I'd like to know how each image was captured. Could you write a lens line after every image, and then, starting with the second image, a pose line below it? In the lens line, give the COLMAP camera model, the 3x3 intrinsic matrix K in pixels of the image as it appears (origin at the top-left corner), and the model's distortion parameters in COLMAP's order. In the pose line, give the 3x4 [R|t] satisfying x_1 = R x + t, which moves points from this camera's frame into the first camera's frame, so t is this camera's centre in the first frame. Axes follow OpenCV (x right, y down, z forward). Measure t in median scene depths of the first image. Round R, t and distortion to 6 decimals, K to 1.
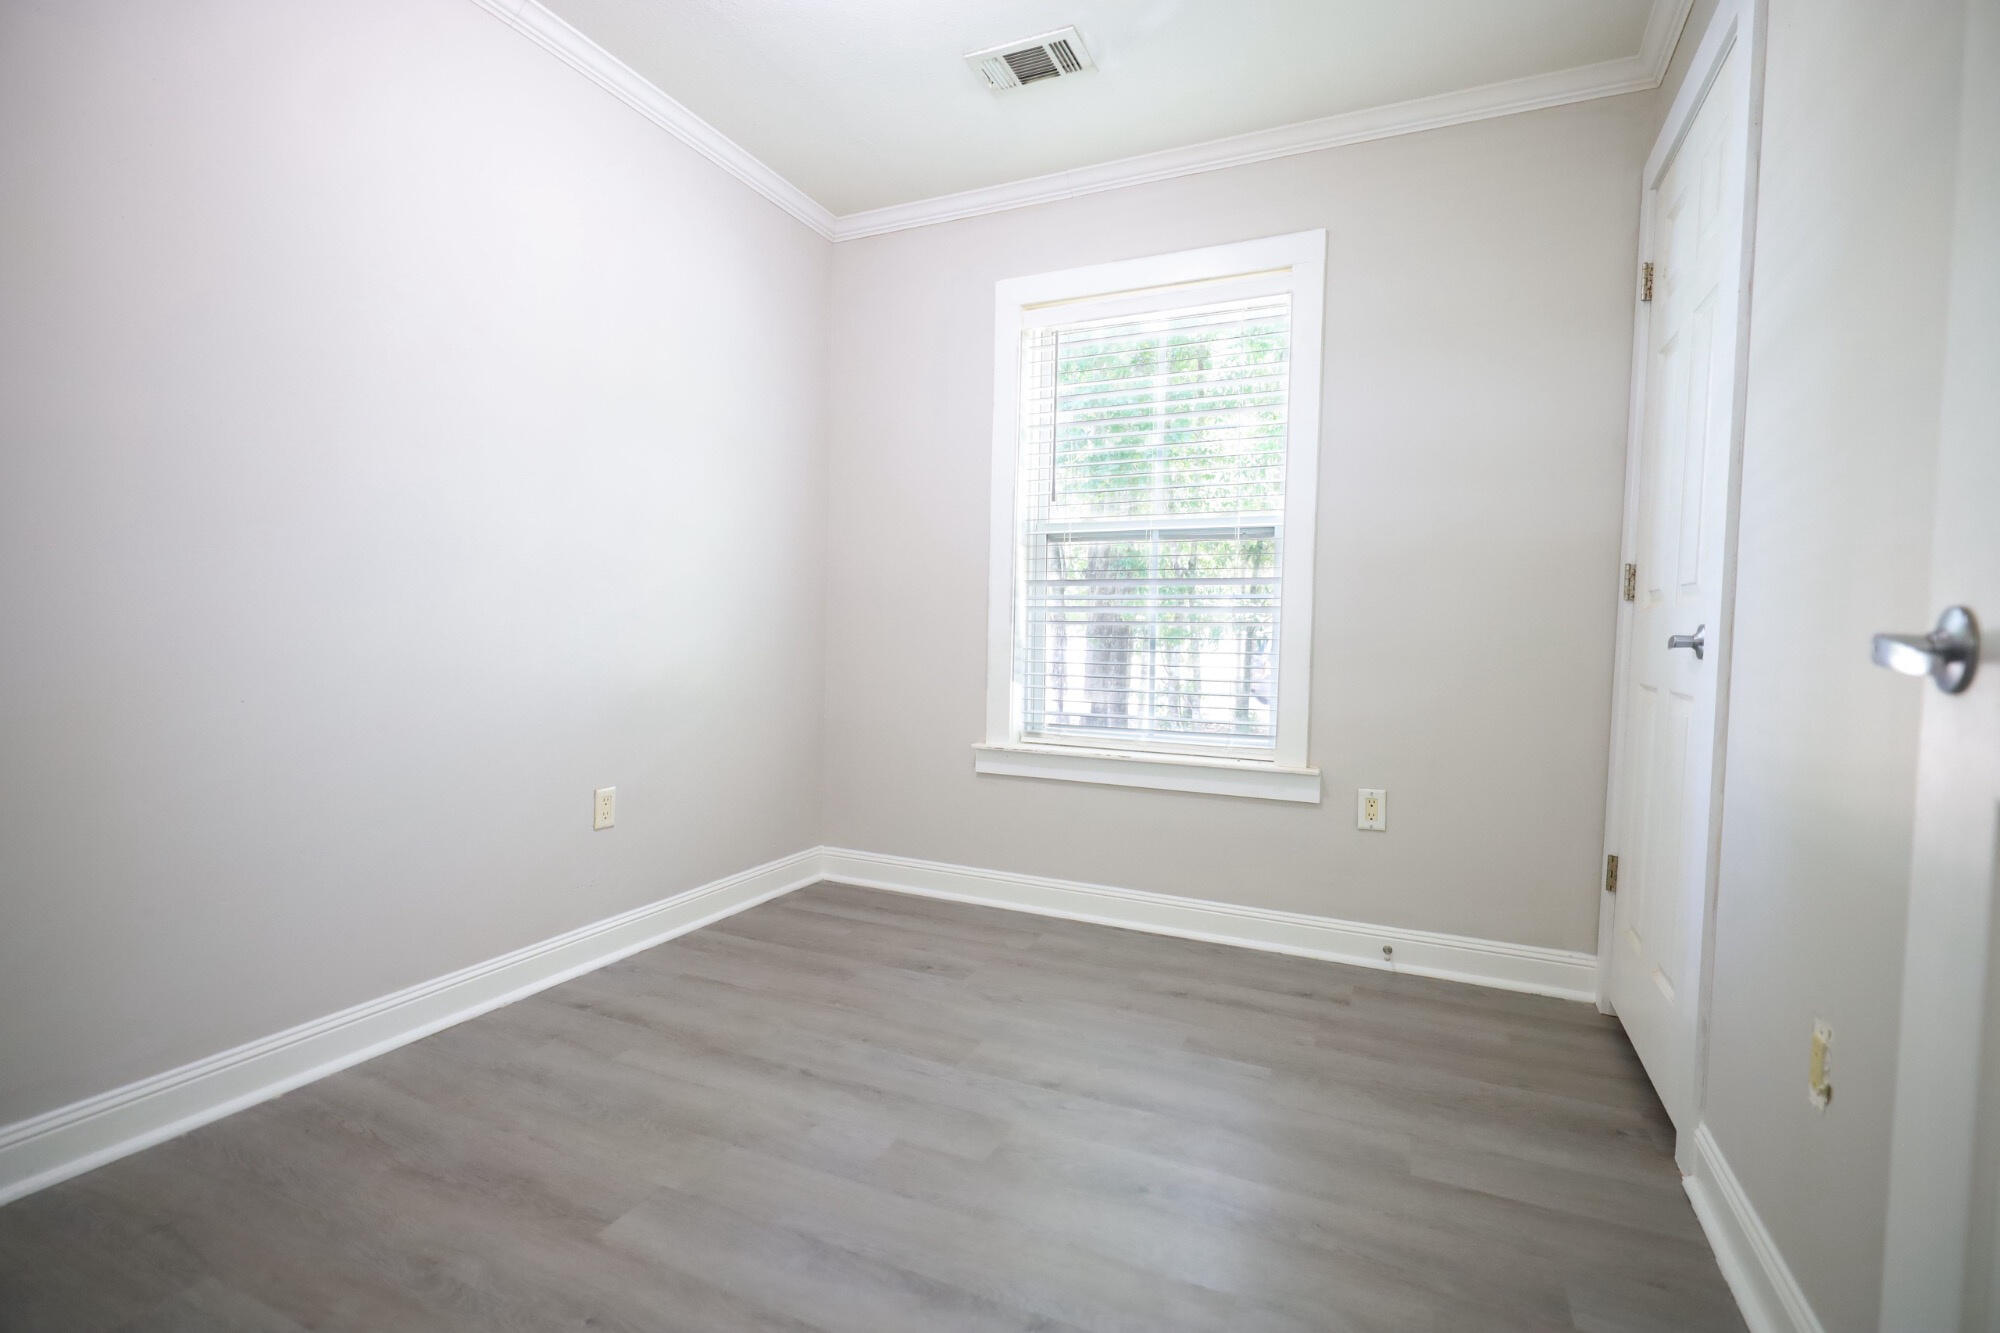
lens RADIAL K [[932.7, 0, 1000.0], [0, 932.7, 666.5], [0, 0, 1]] dist [0.000580, -0.000364]
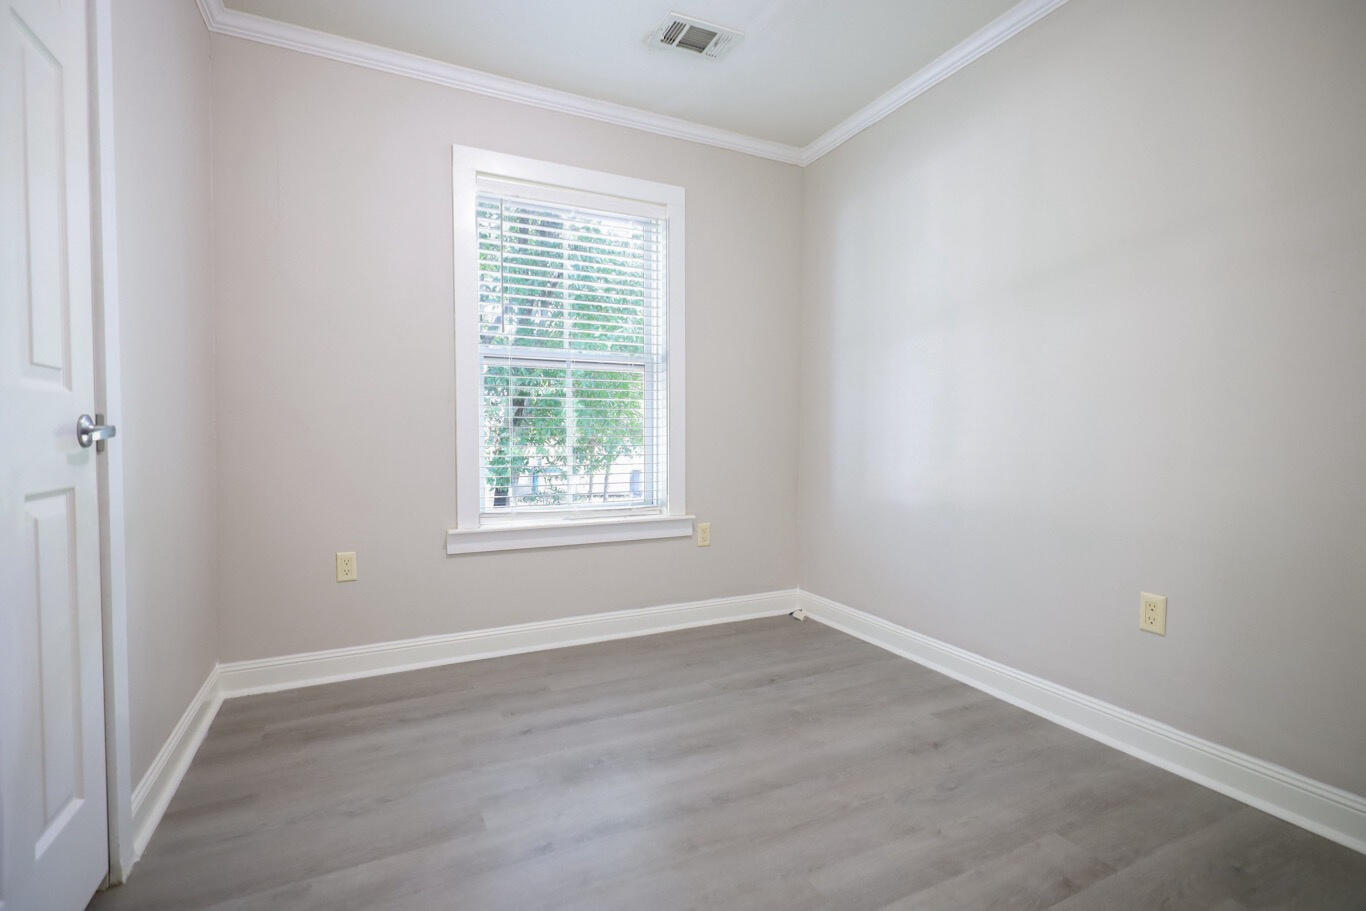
lens RADIAL K [[637.1, 0, 683.0], [0, 637.1, 455.5], [0, 0, 1]] dist [0.000580, -0.000364]
pose [[0.627543, -0.035755, 0.777760, -0.521735], [0.042917, 0.999015, 0.011298, -0.008564], [-0.777398, 0.026289, 0.628459, 0.290925]]
